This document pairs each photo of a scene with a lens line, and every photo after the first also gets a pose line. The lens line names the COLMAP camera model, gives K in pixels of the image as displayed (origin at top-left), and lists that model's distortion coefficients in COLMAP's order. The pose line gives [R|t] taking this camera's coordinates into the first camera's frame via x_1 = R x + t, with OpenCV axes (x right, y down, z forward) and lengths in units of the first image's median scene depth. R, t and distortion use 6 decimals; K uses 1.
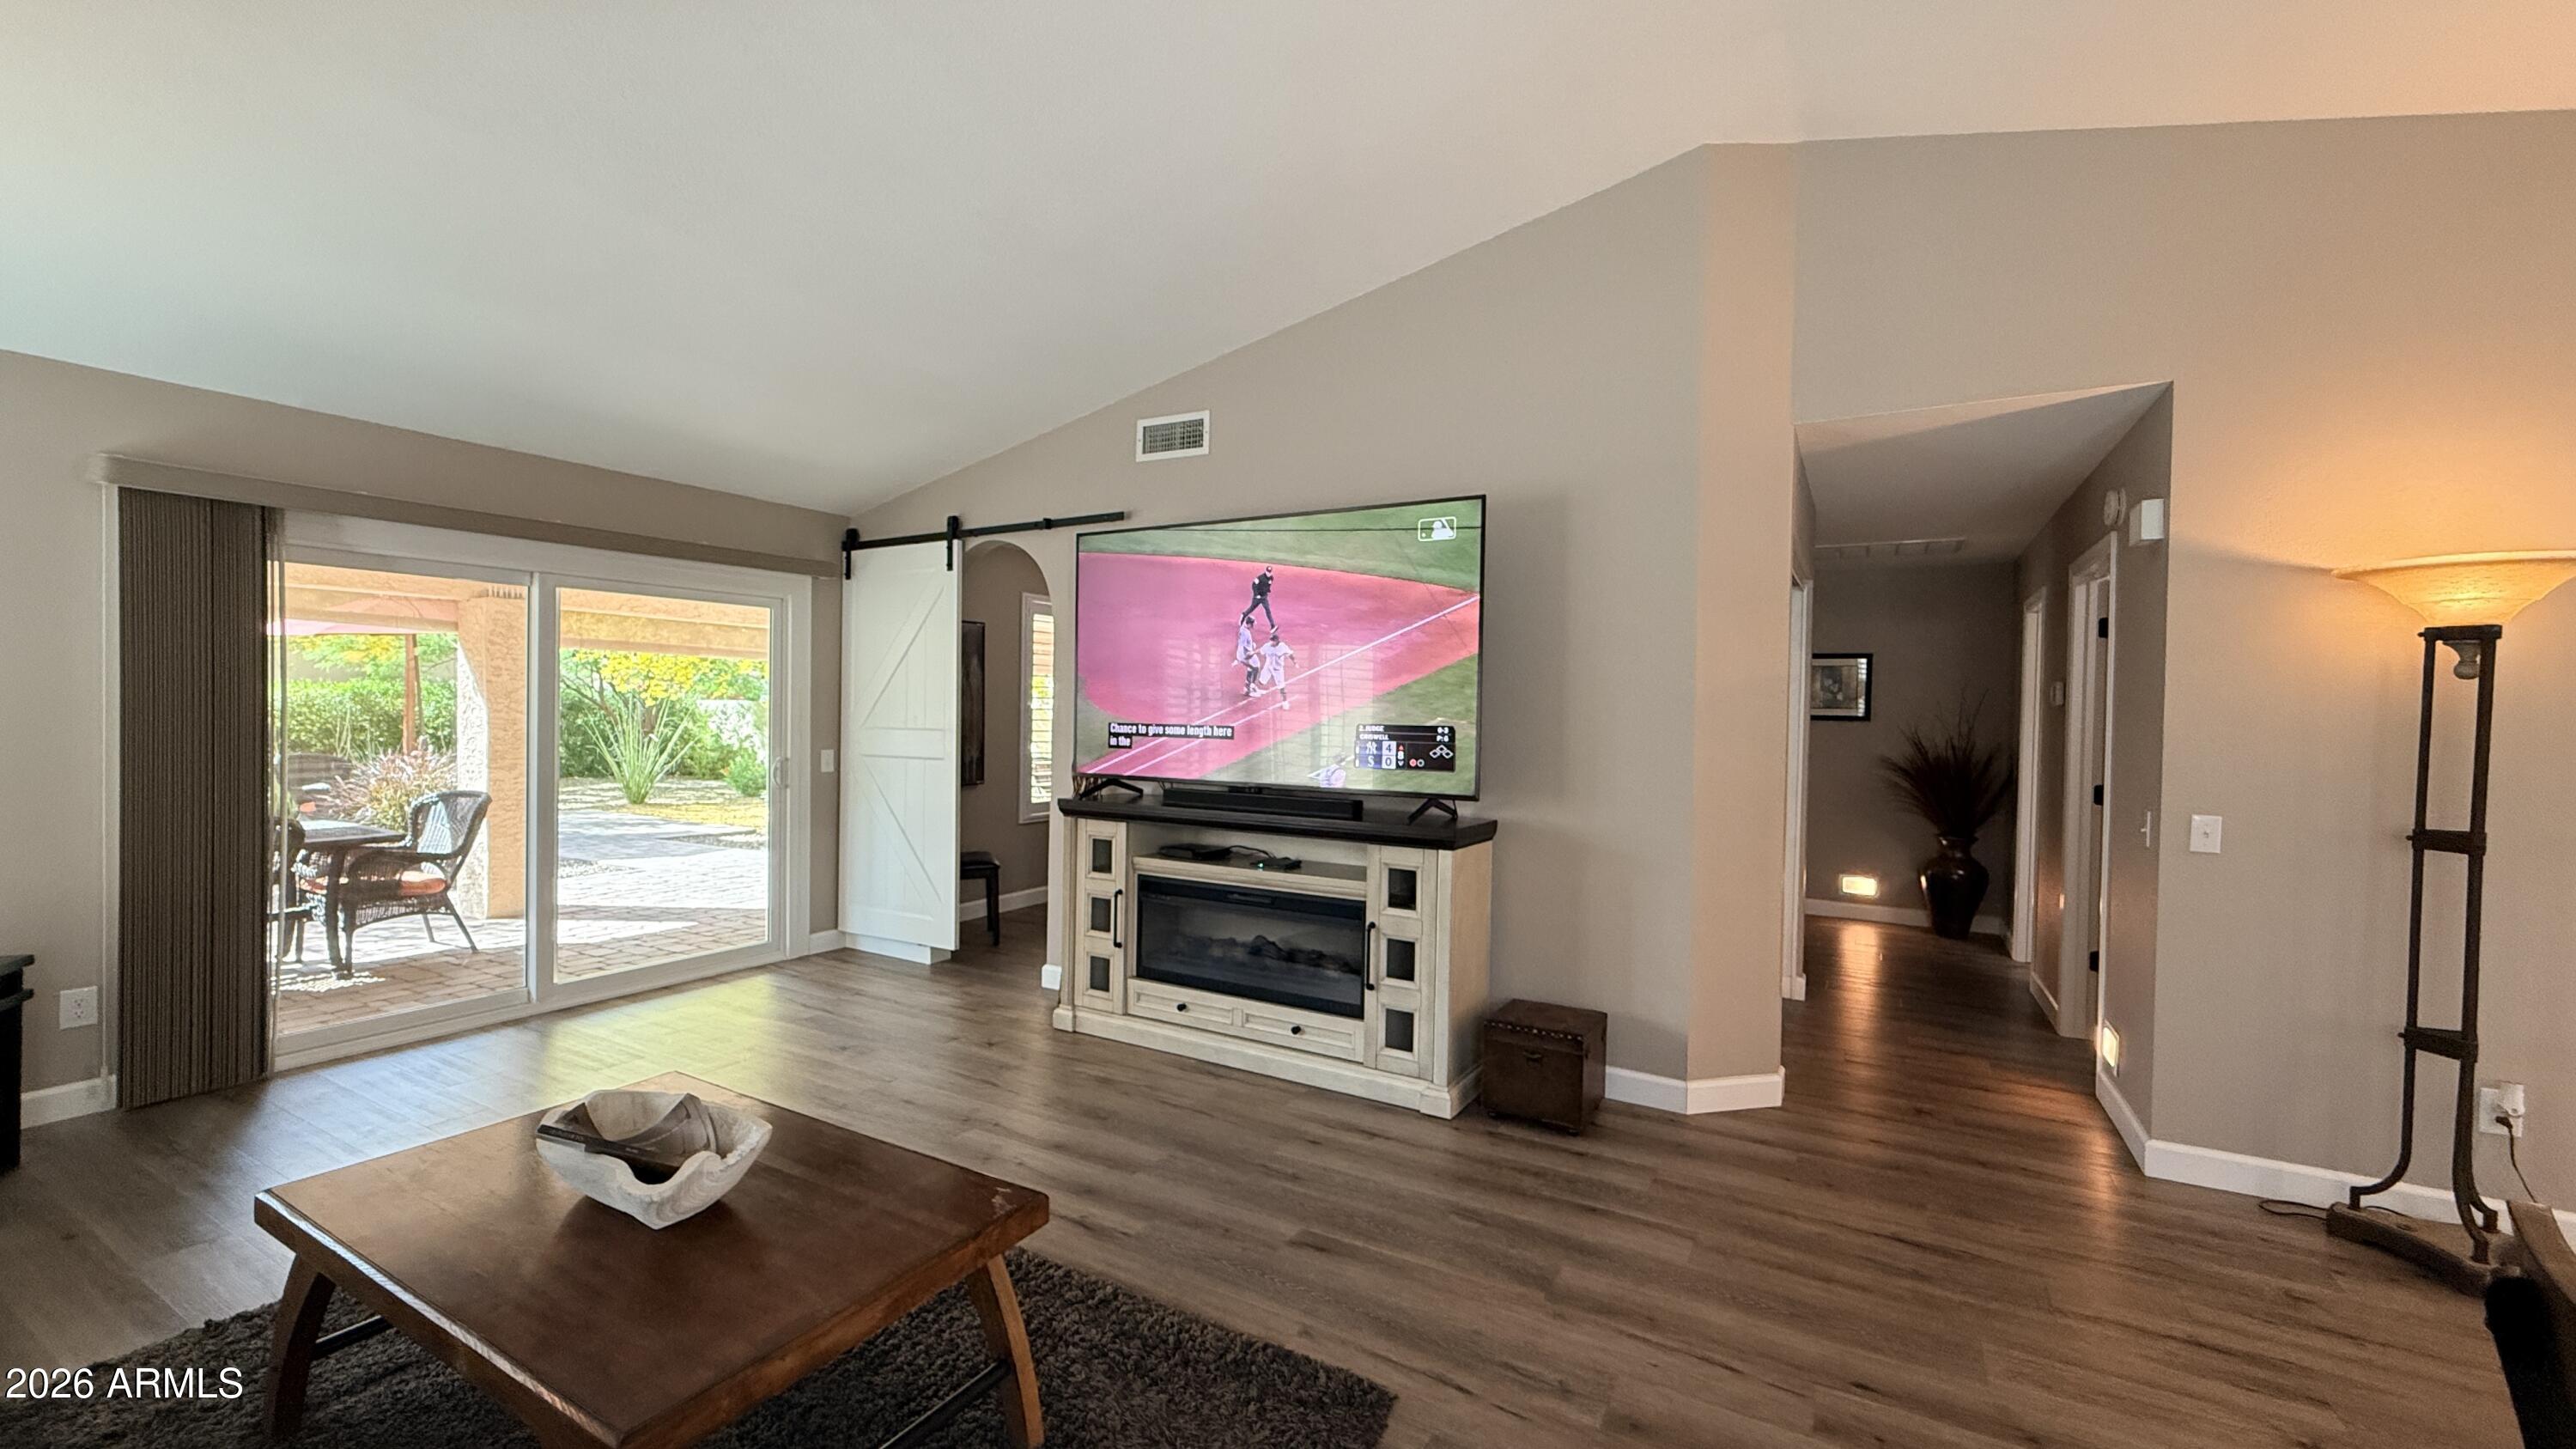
lens RADIAL K [[1010.1, 0, 1288.0], [0, 1010.1, 724.5], [0, 0, 1]] dist [-0.000405, -0.000014]
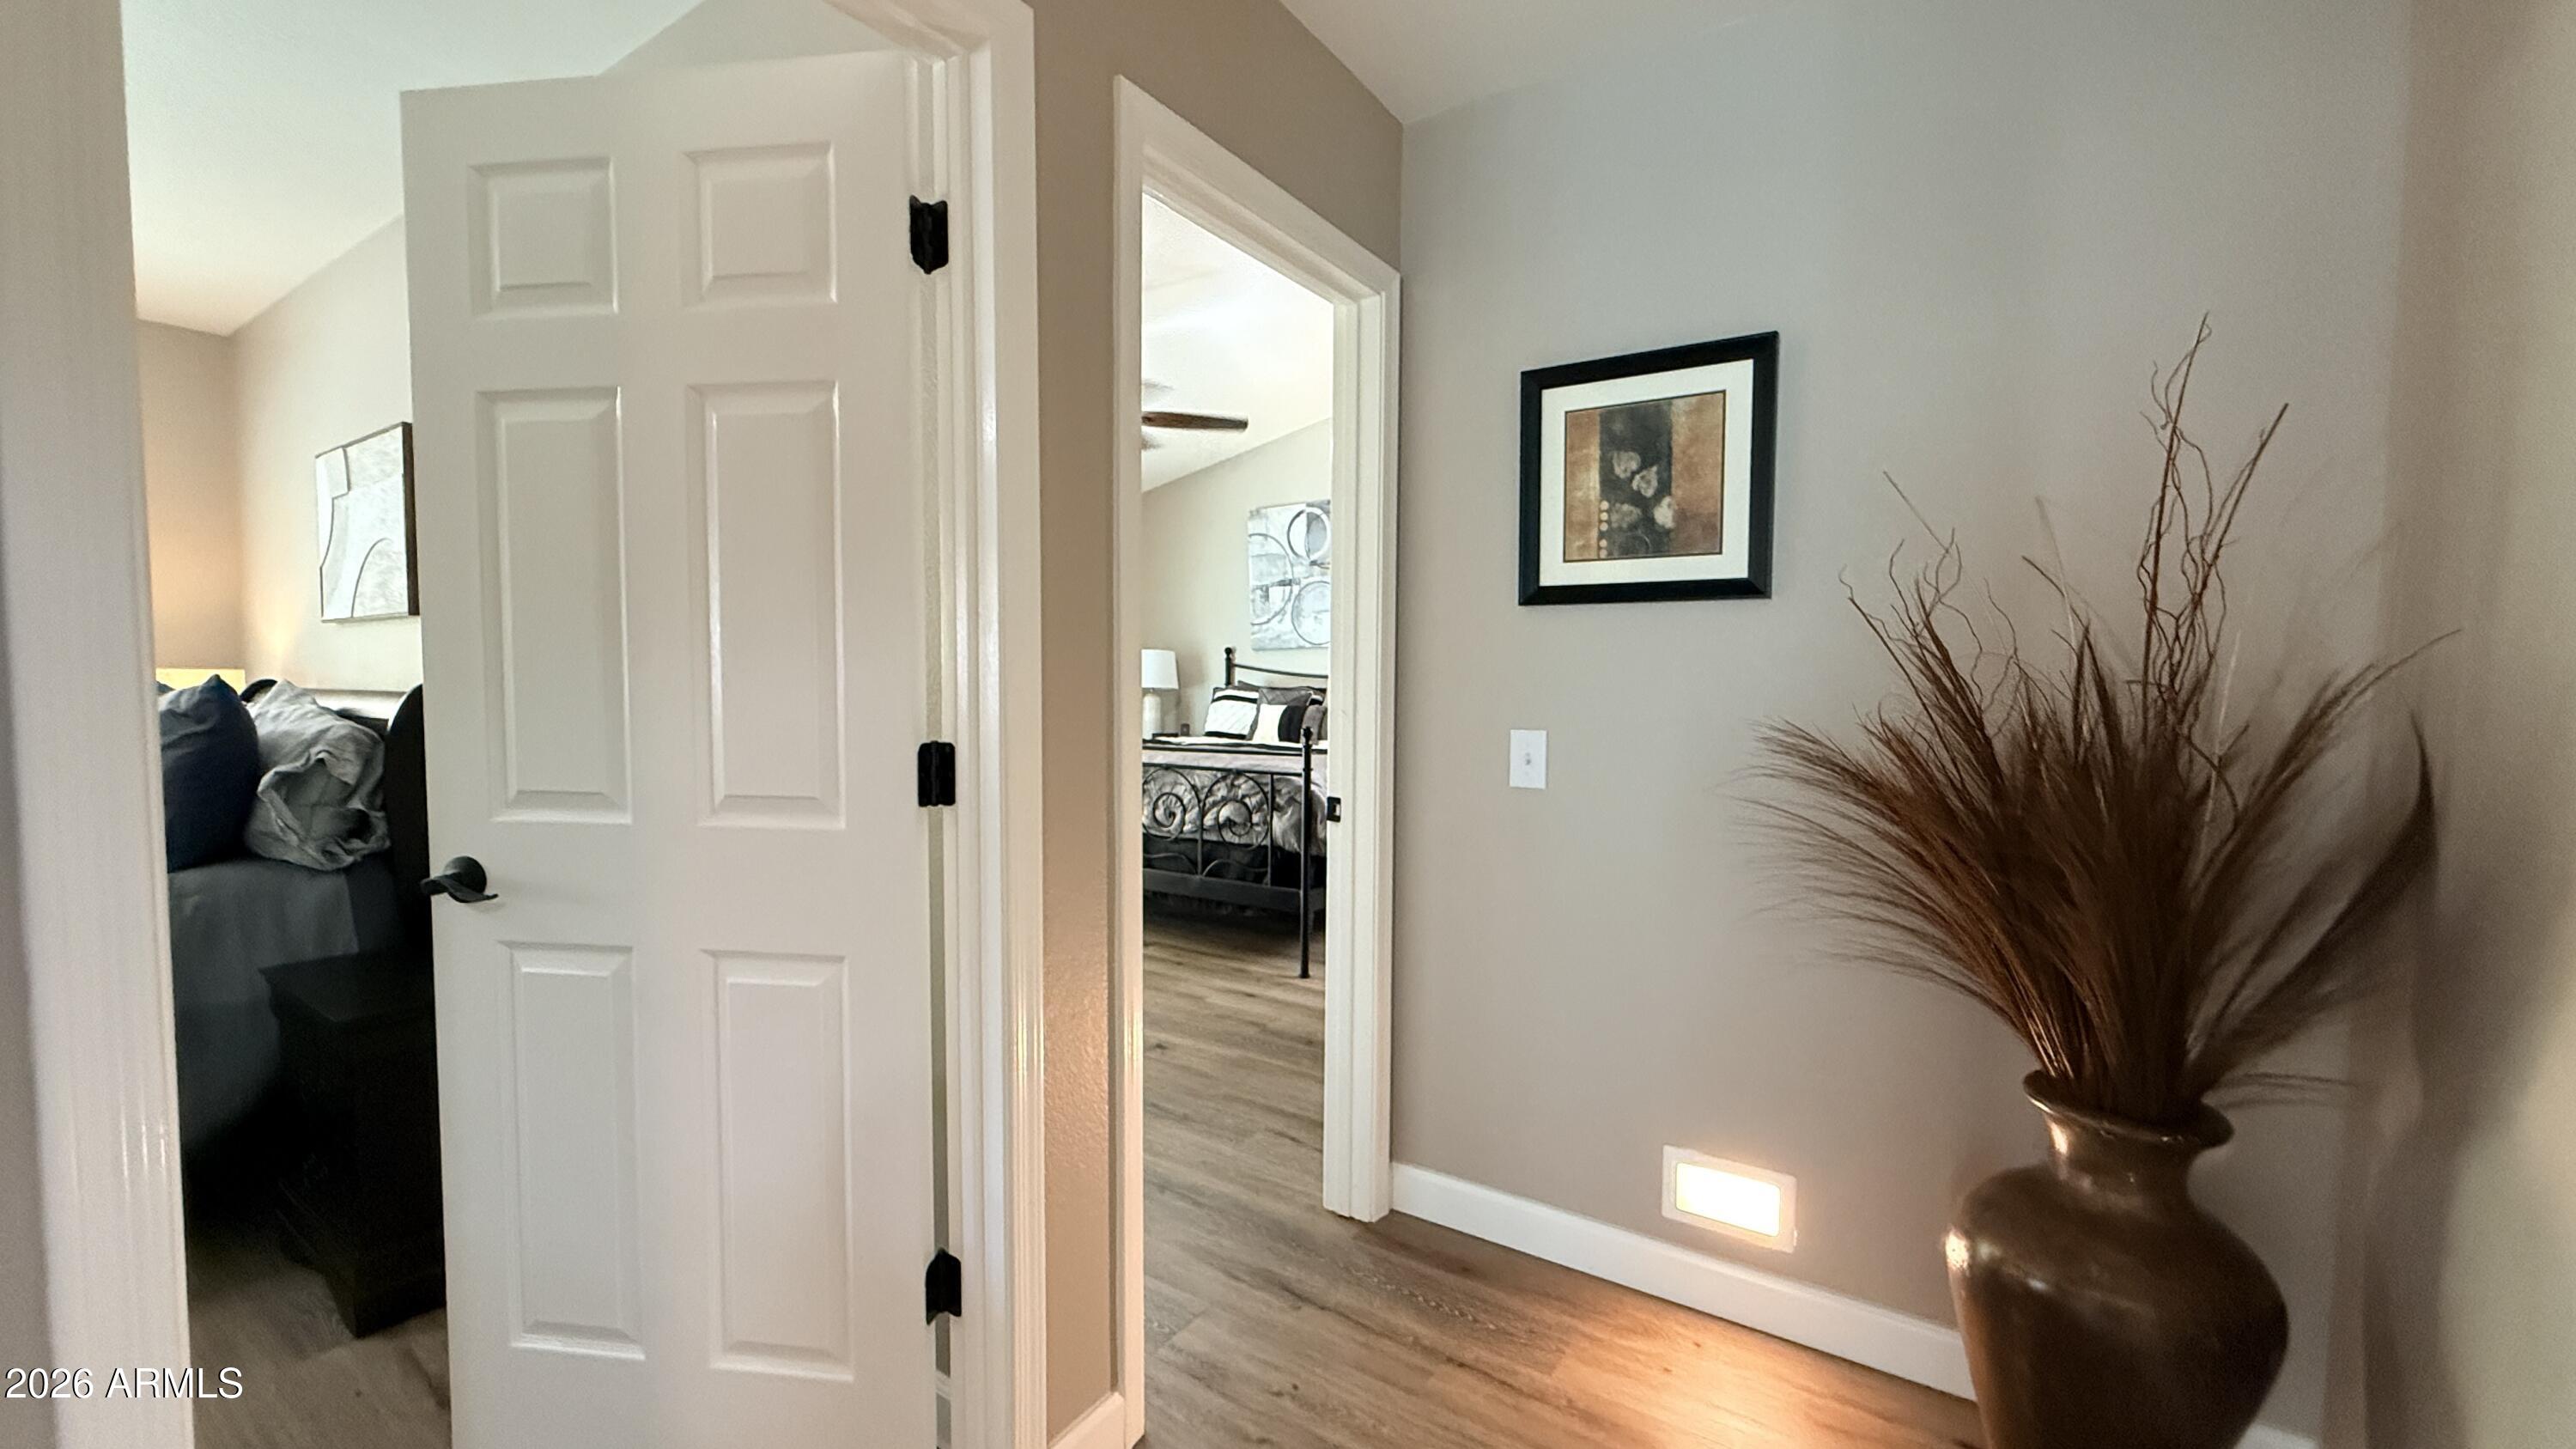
lens RADIAL K [[1010.1, 0, 1288.0], [0, 1010.1, 724.5], [0, 0, 1]] dist [-0.000405, -0.000014]
pose [[0.998485, -0.010901, -0.053935, 0.488102], [0.012753, 0.999337, 0.034114, 0.021243], [0.053528, -0.034750, 0.997962, 0.763551]]
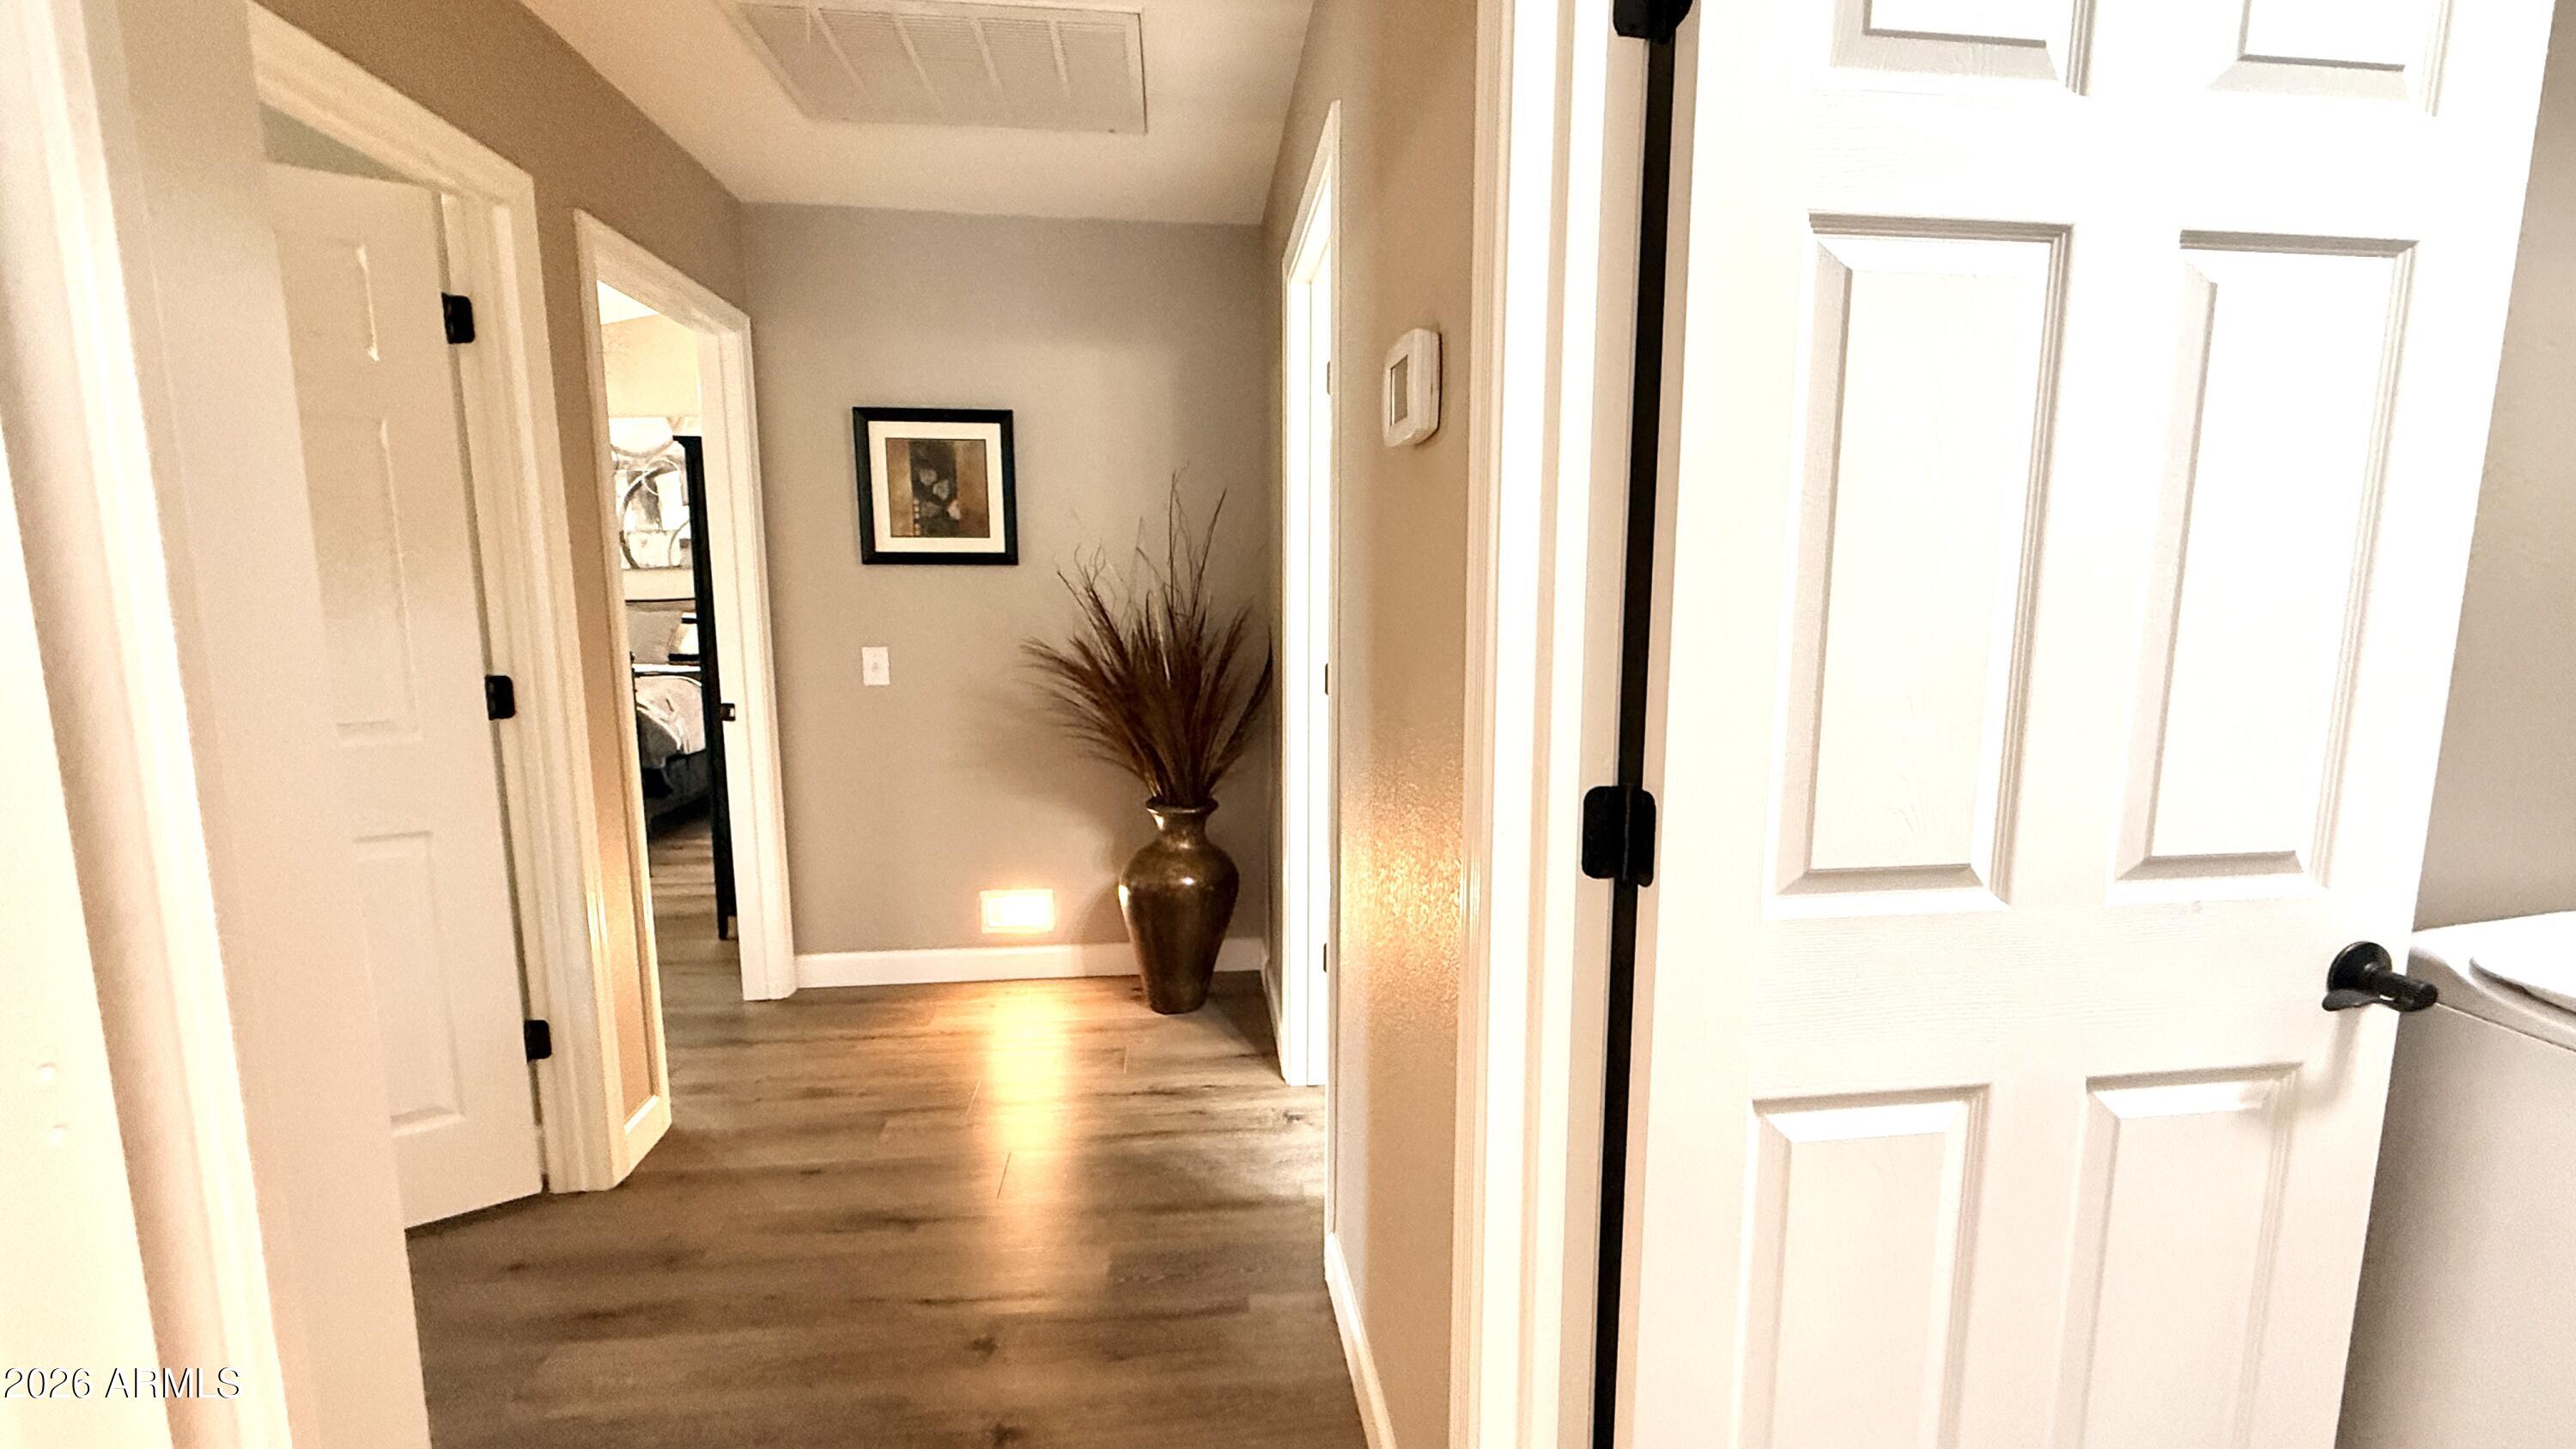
lens RADIAL K [[1057.4, 0, 1288.0], [0, 1057.4, 724.5], [0, 0, 1]] dist [0.007239, 0.000030]
pose [[0.796998, -0.102049, 0.595298, 0.398951], [0.025510, 0.990431, 0.135632, 0.007695], [-0.603443, -0.092913, 0.791975, 0.561809]]
